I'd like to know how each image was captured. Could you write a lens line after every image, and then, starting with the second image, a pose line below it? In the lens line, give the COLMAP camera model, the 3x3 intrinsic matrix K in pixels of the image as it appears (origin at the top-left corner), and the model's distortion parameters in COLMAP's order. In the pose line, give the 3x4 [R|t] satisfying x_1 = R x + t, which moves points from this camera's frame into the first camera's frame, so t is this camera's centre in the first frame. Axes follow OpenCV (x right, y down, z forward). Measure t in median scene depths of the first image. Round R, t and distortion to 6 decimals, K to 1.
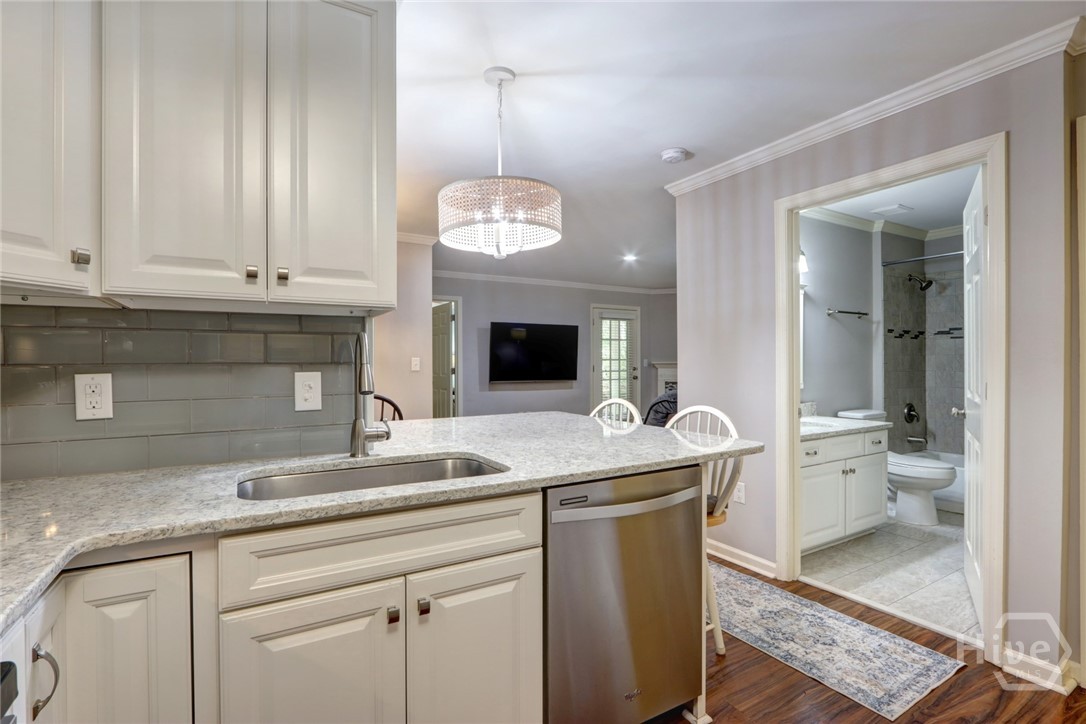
lens RADIAL K [[501.2, 0, 522.0], [0, 501.2, 364.8], [0, 0, 1]] dist [-0.015049, 0.000439]
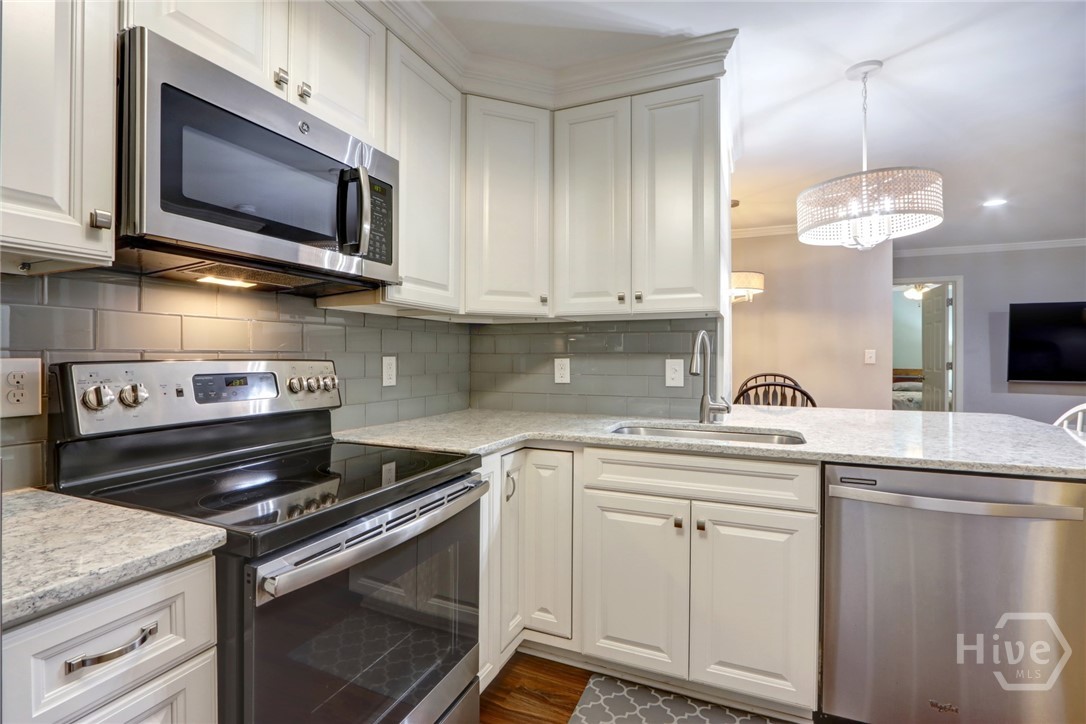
lens RADIAL K [[513.7, 0, 560.6], [0, 513.7, 356.9], [0, 0, 1]] dist [-0.017111, 0.000270]
pose [[0.629628, 0.005788, -0.776875, 0.449409], [-0.008135, 0.999967, 0.000857, 0.008307], [0.776854, 0.005780, 0.629654, -0.147576]]
